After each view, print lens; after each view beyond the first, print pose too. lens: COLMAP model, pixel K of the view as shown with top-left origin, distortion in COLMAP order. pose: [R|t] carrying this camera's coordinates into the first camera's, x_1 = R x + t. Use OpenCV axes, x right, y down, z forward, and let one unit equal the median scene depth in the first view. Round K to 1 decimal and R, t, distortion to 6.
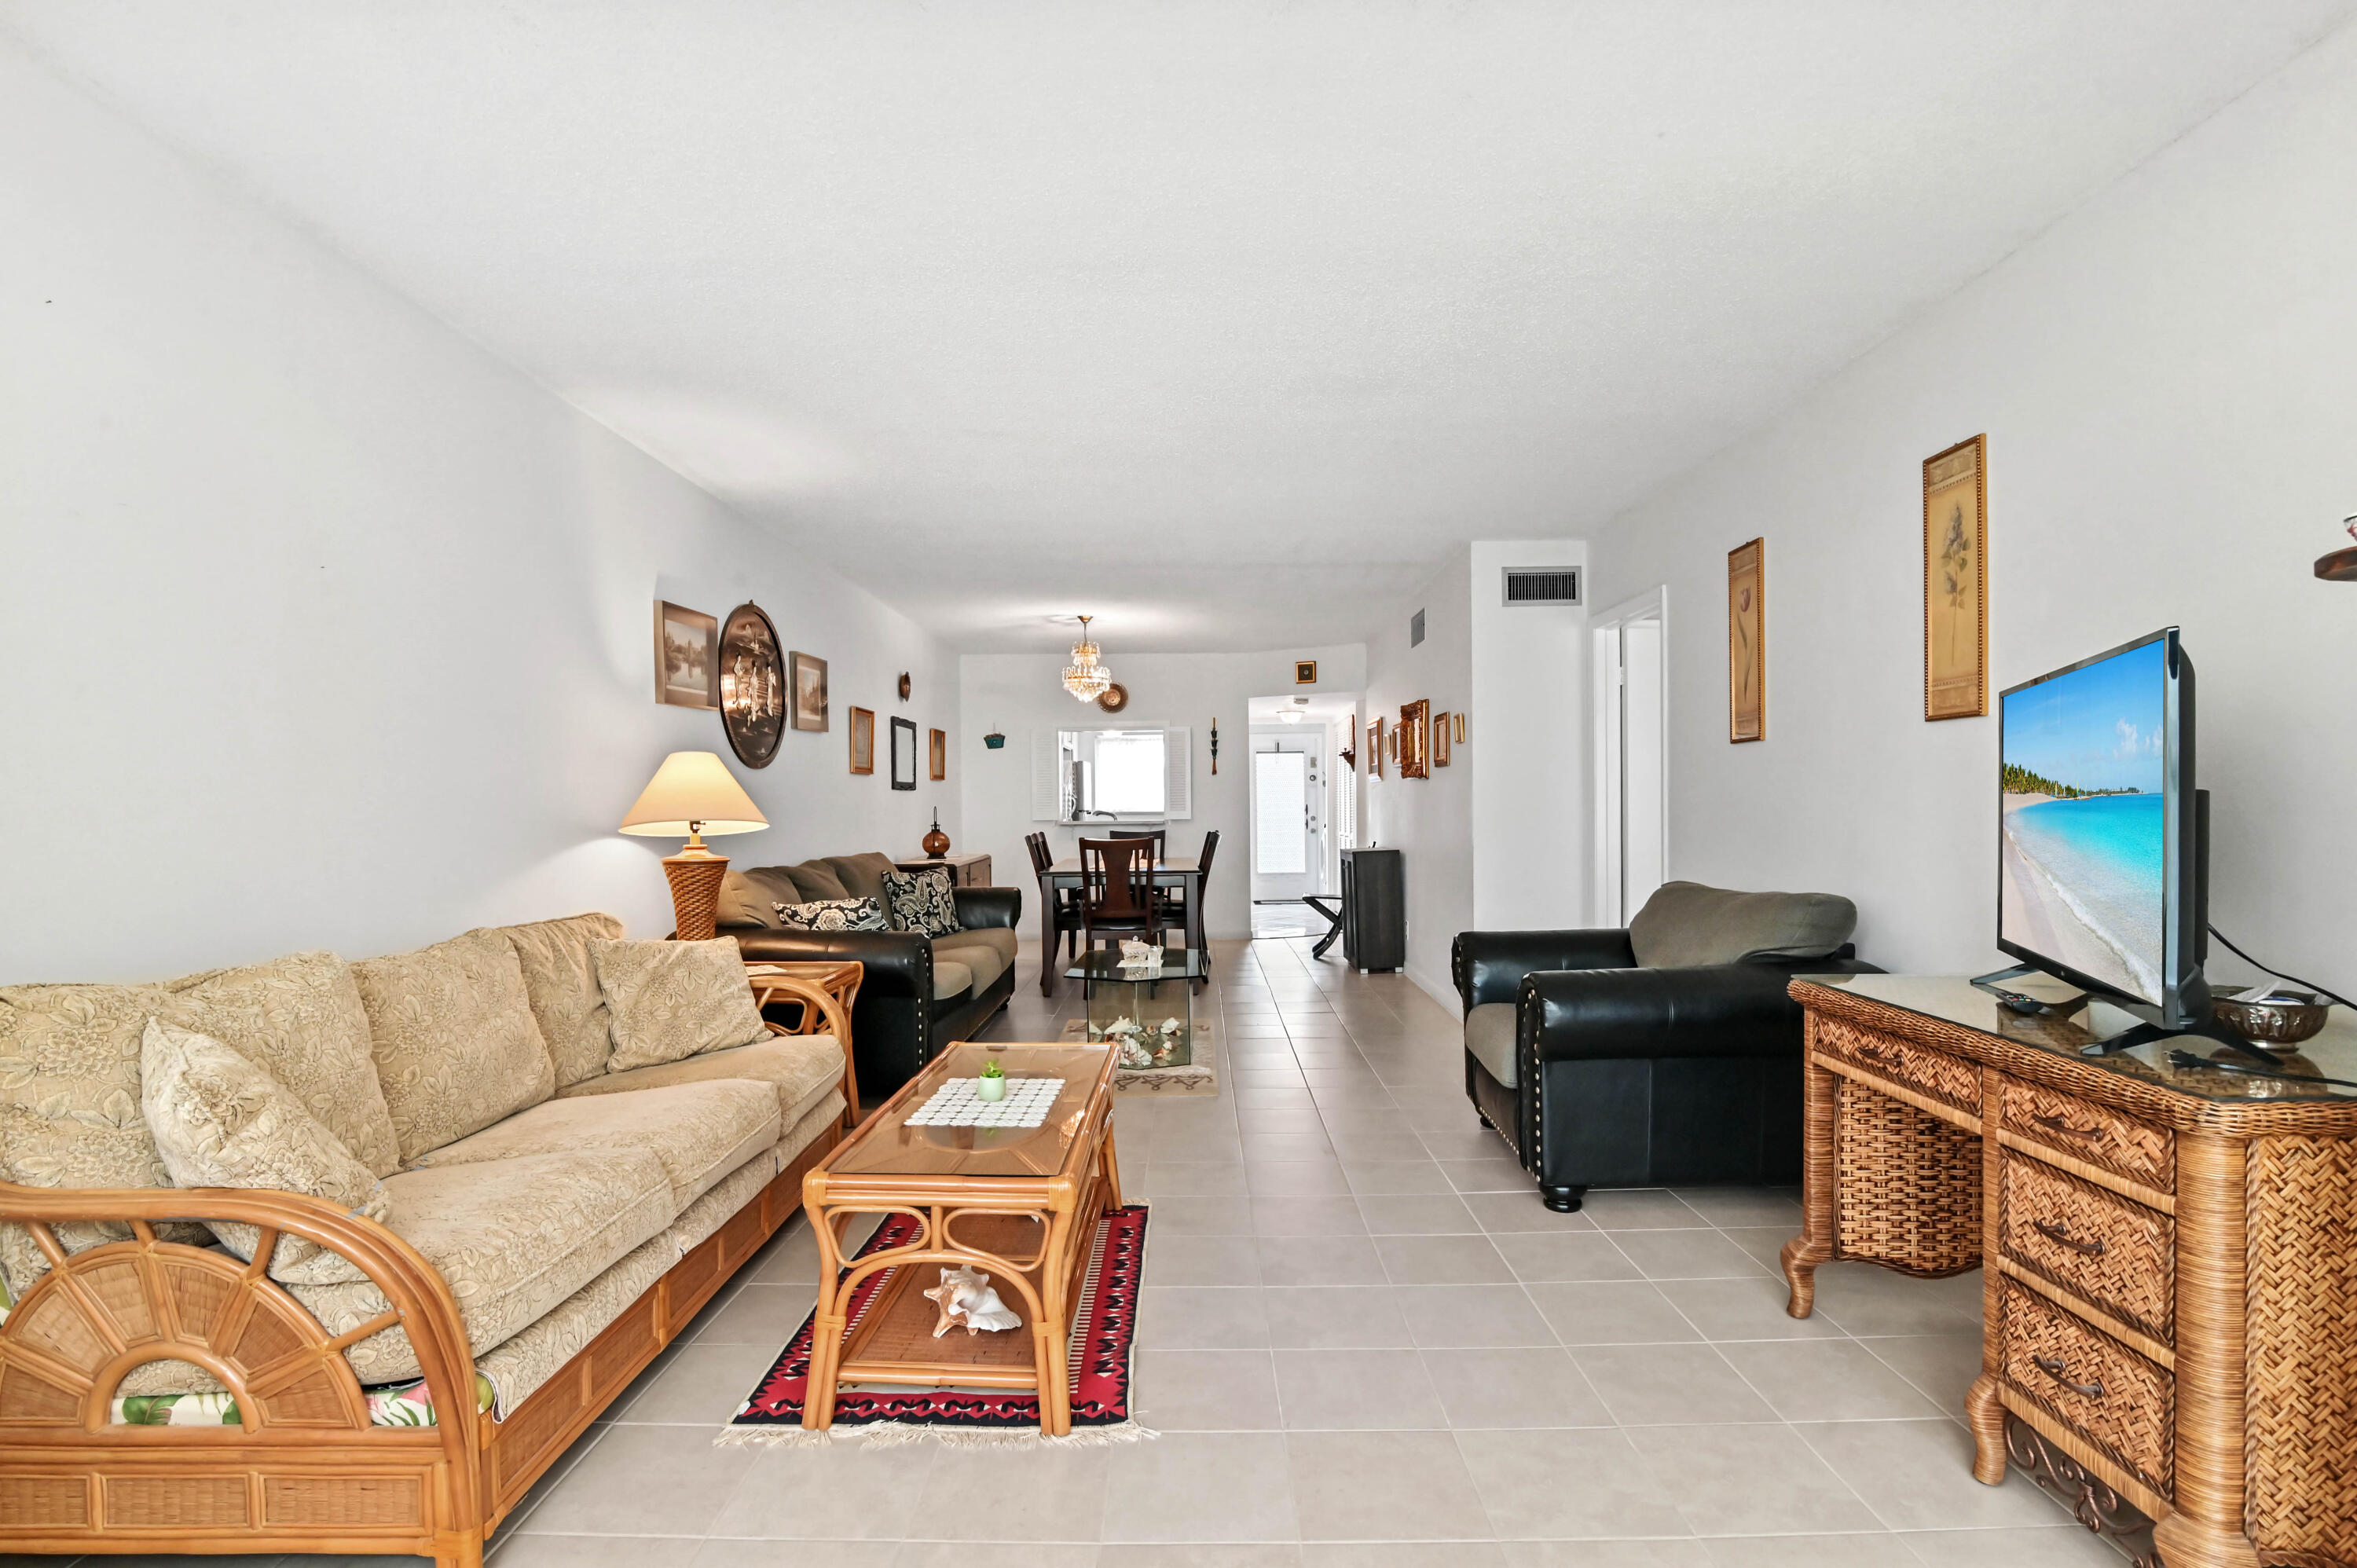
lens RADIAL K [[1078.2, 0, 1178.1], [0, 1078.2, 815.0], [0, 0, 1]] dist [-0.015483, 0.000365]
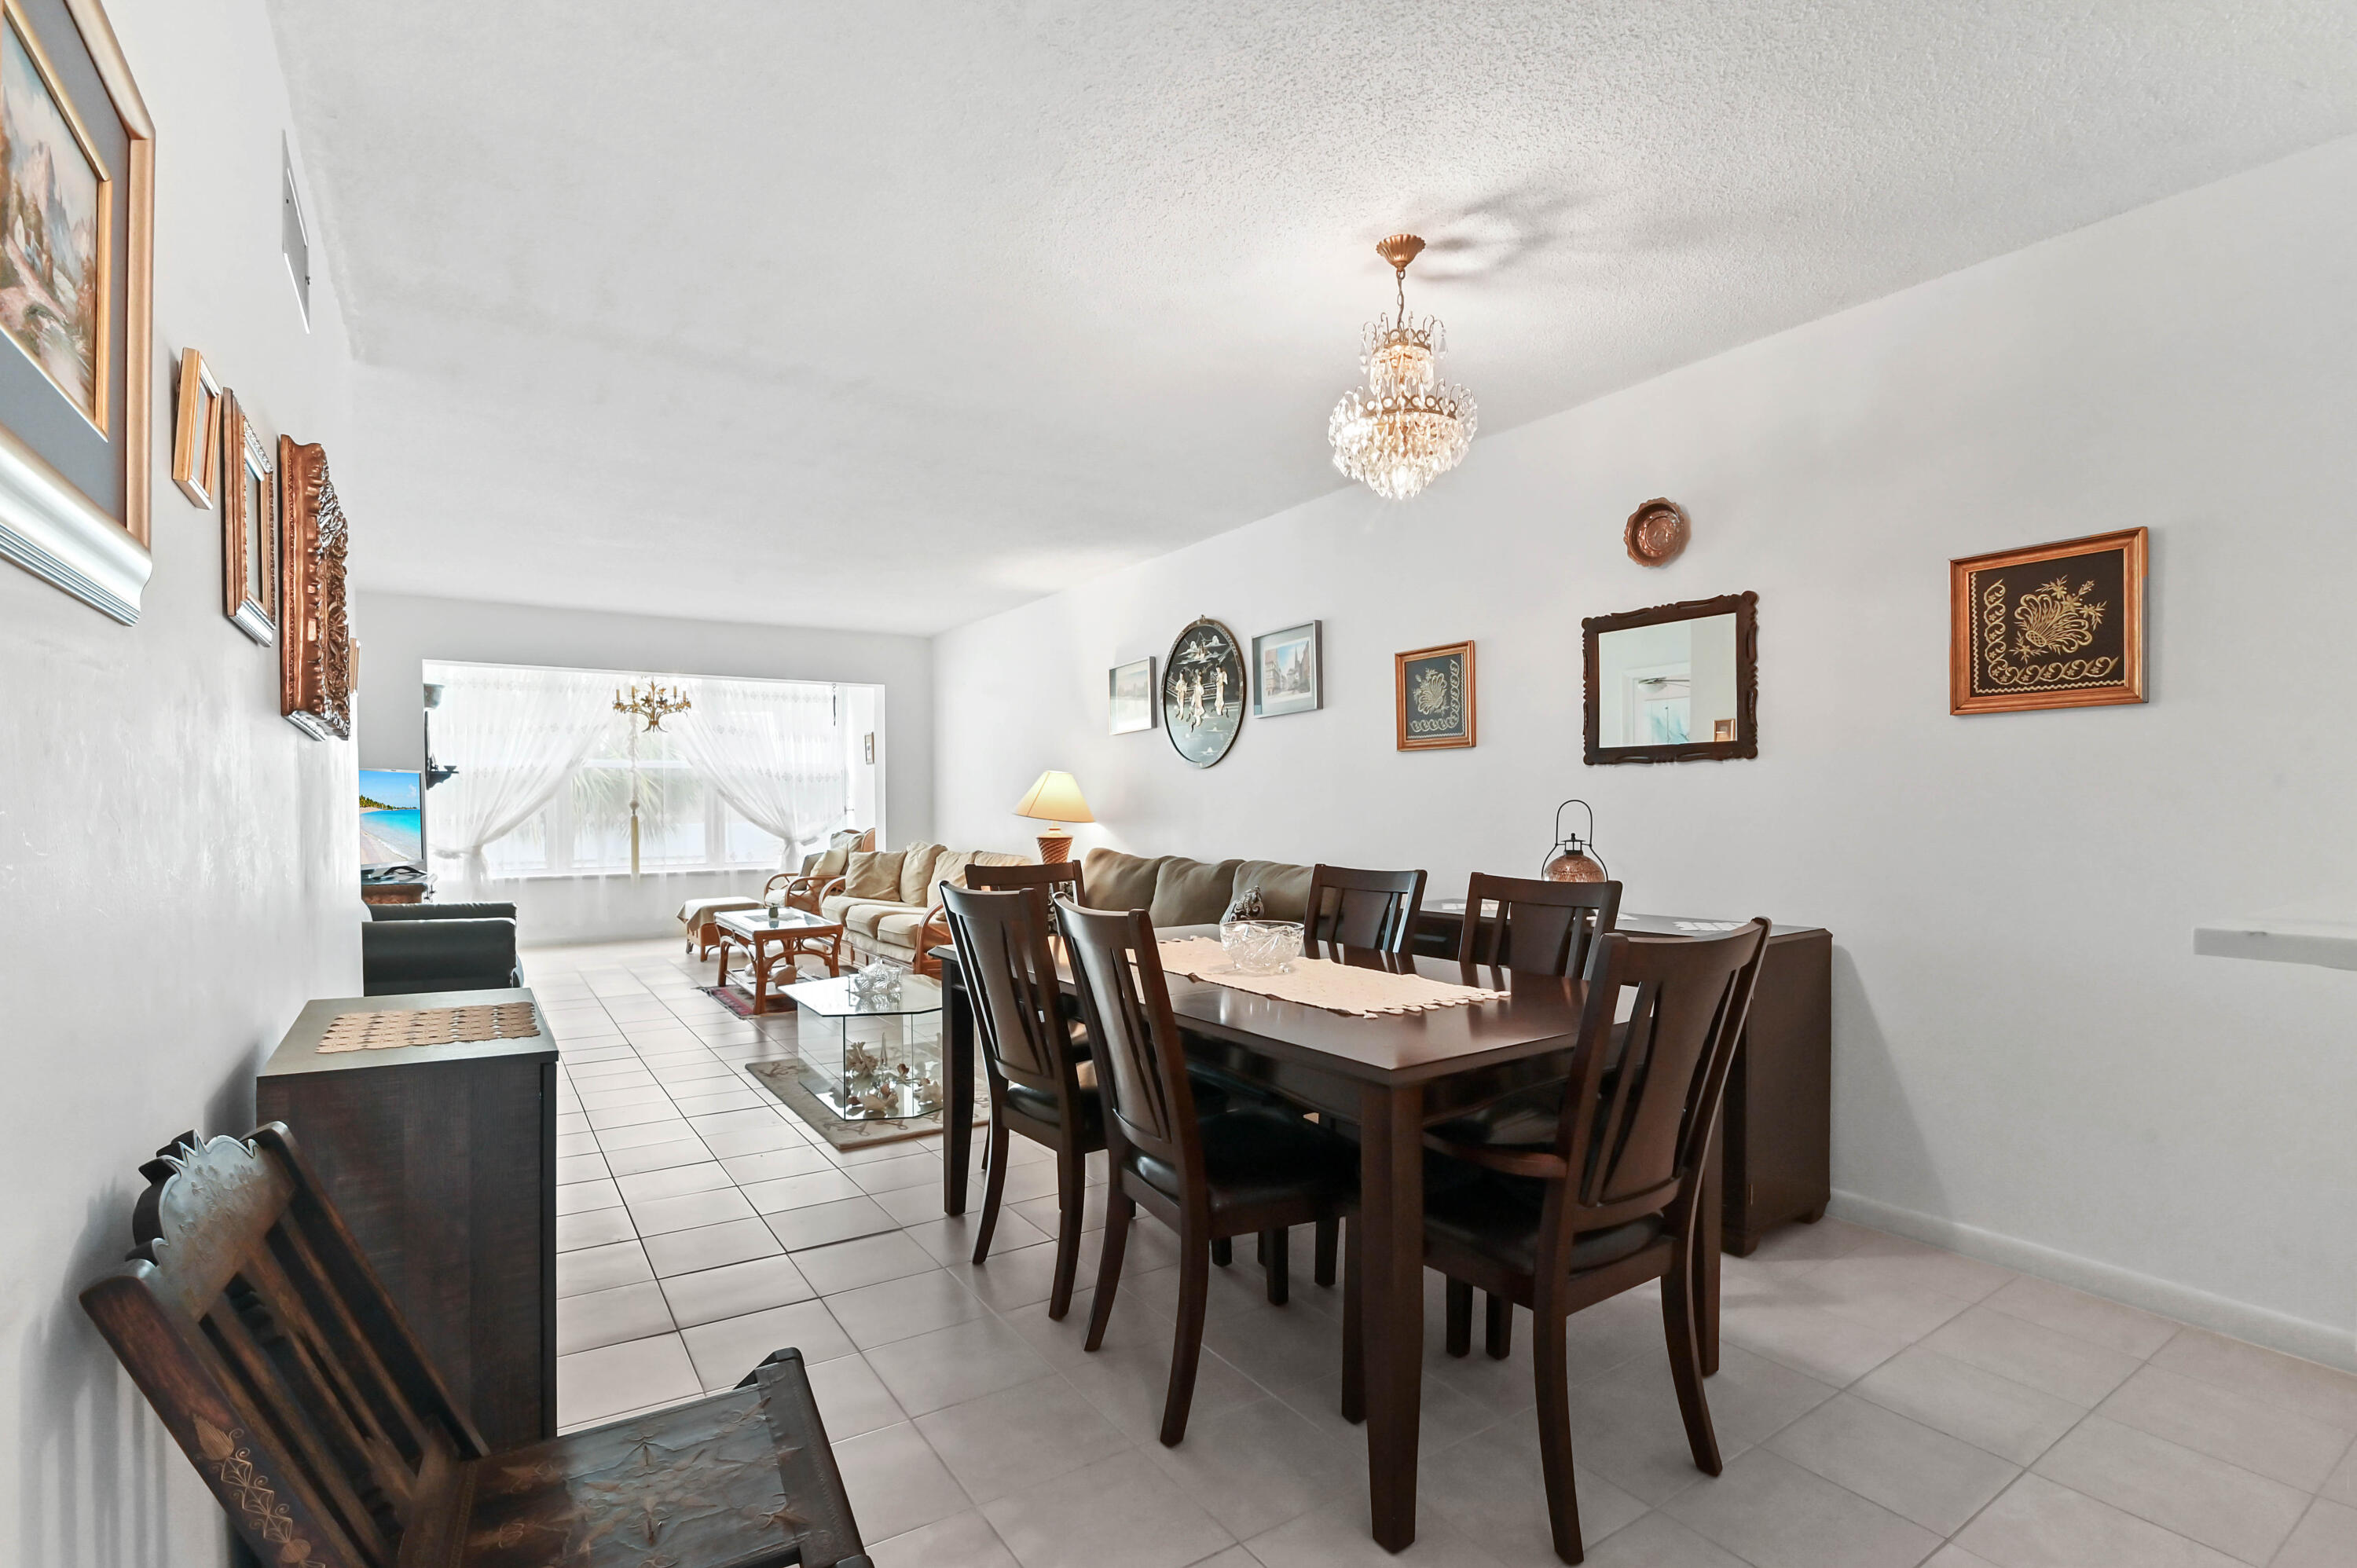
lens RADIAL K [[1090.6, 0, 1177.5], [0, 1090.6, 823.6], [0, 0, 1]] dist [-0.011612, -0.000256]
pose [[-0.824313, 0.021343, -0.565732, 0.222474], [0.006587, 0.999583, 0.028112, -0.015326], [0.566096, 0.019447, -0.824110, 1.627014]]
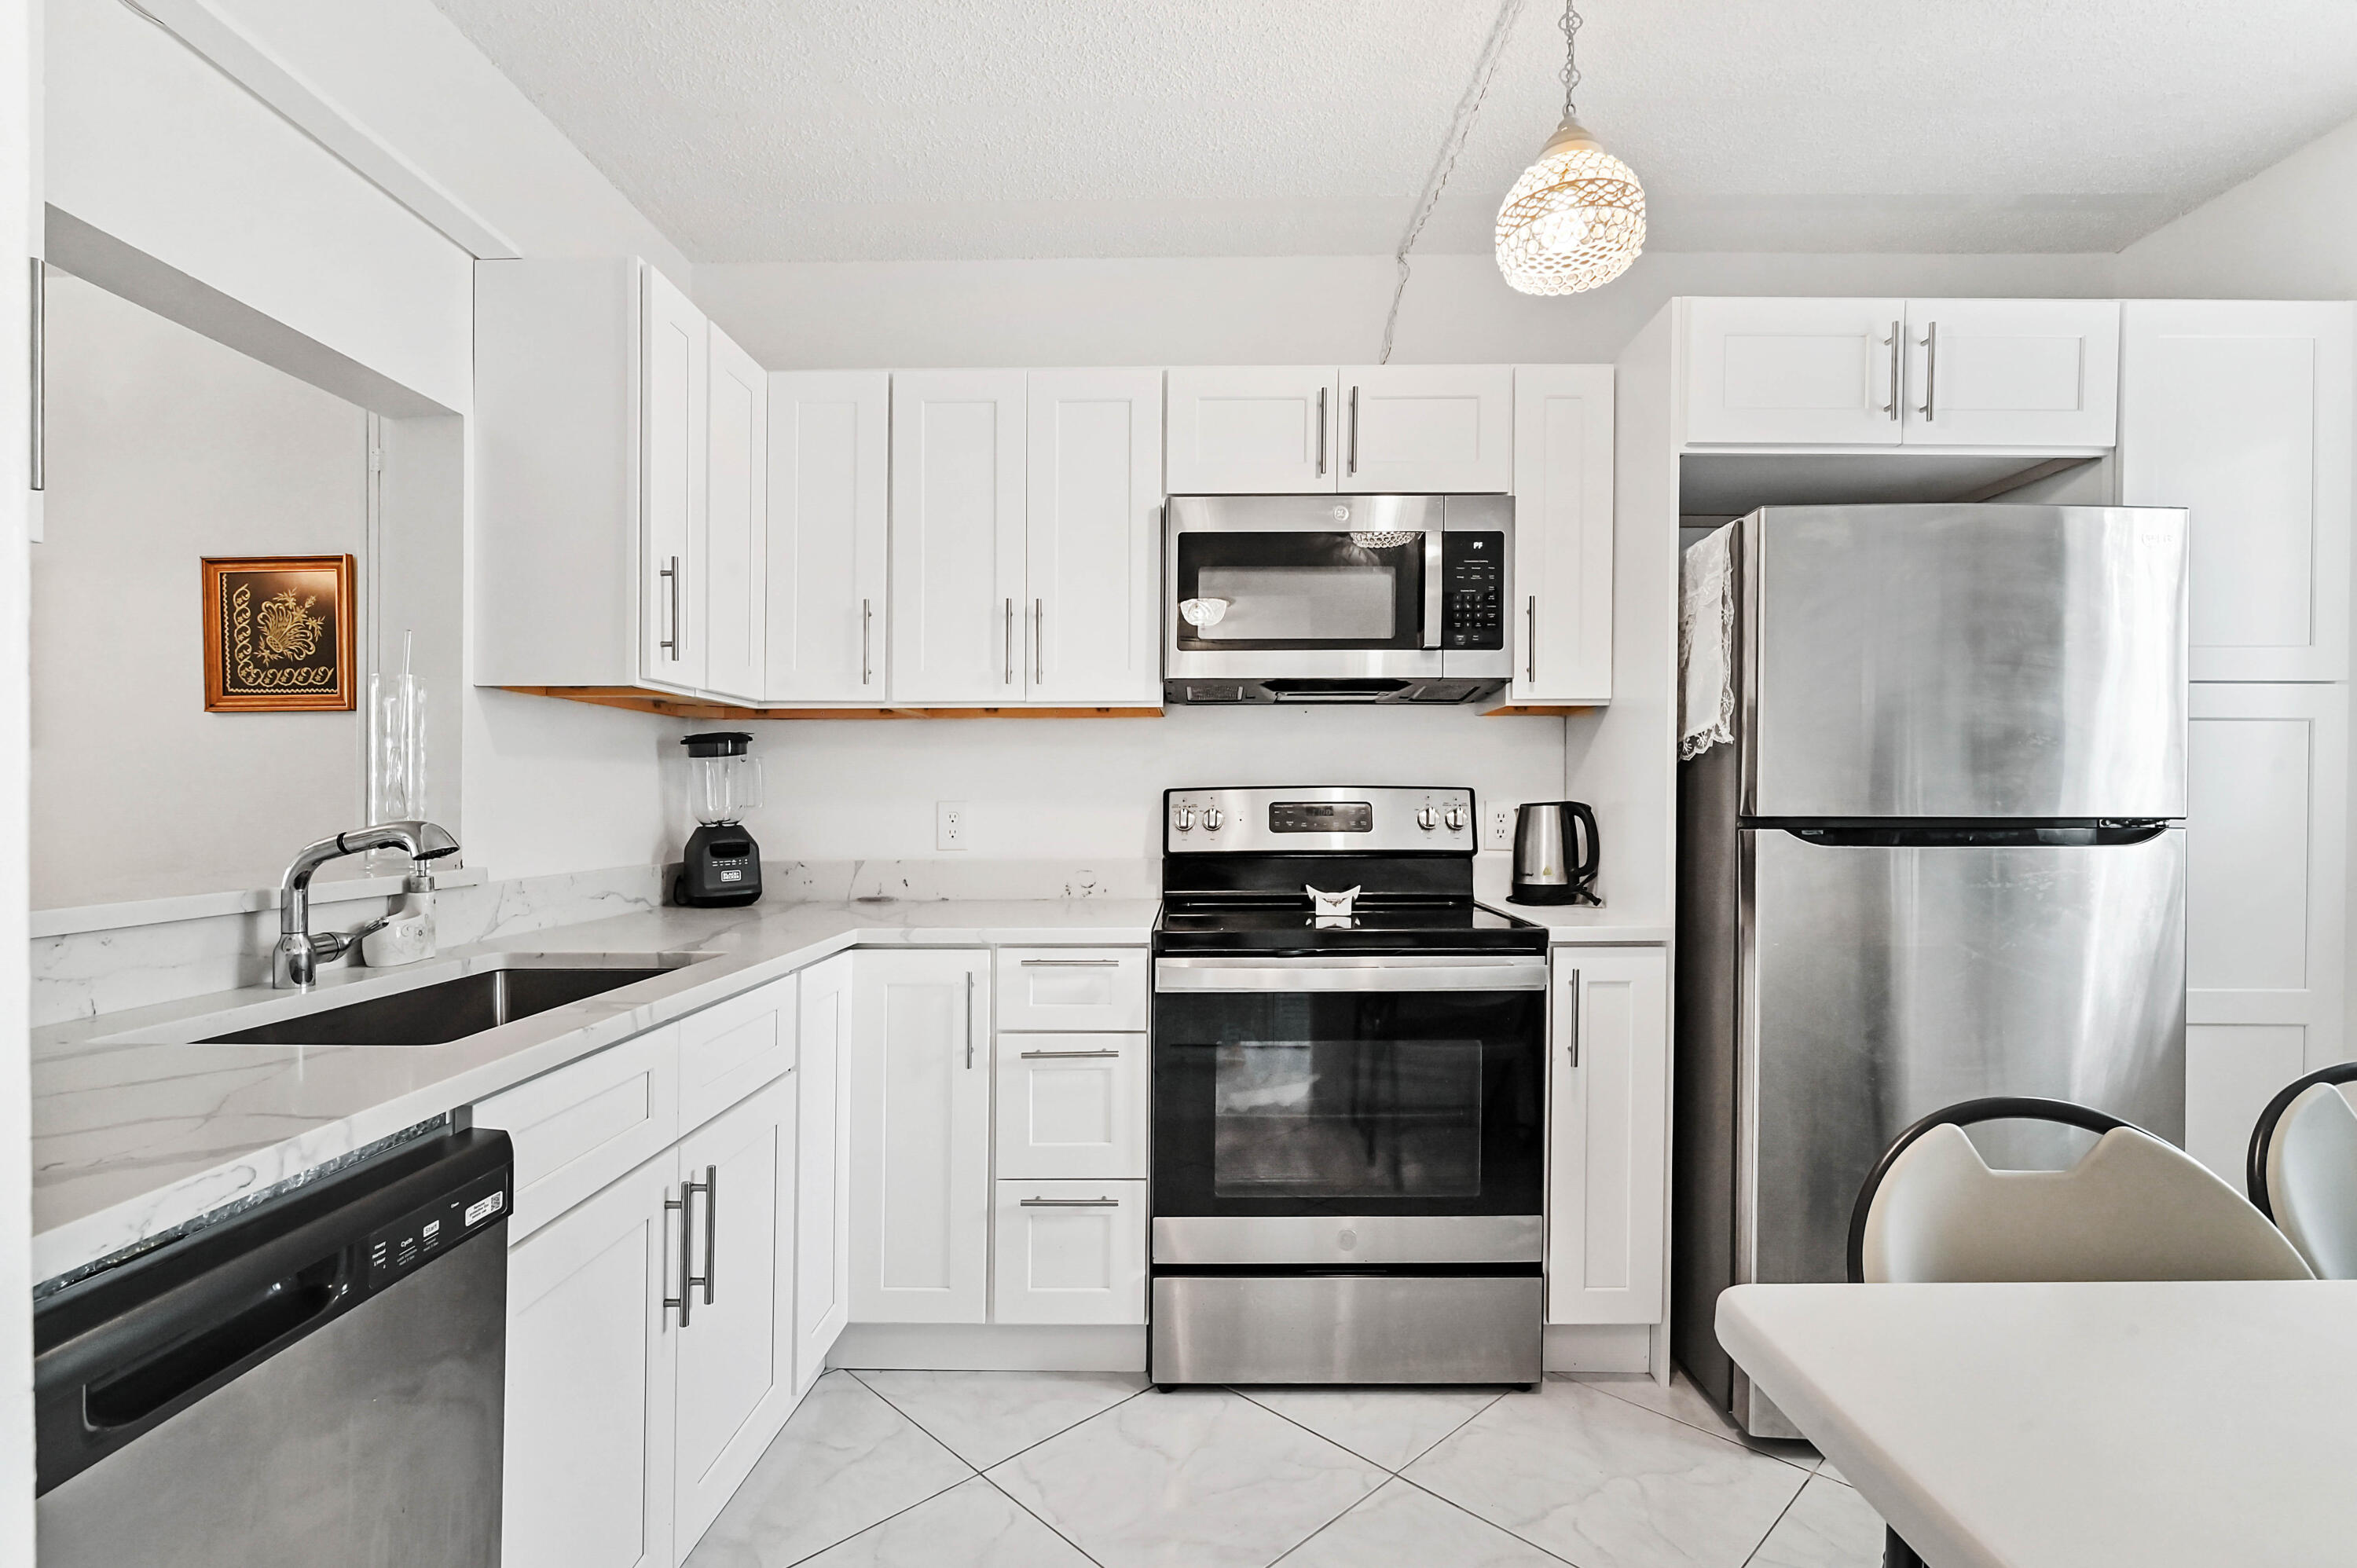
lens RADIAL K [[1119.0, 0, 1178.5], [0, 1119.0, 784.0], [0, 0, 1]] dist [-0.020552, -0.000197]
pose [[-0.010756, -0.005974, -0.999924, 0.153426], [-0.006199, 0.999963, -0.005907, -0.015181], [0.999923, 0.006135, -0.010792, 1.859207]]
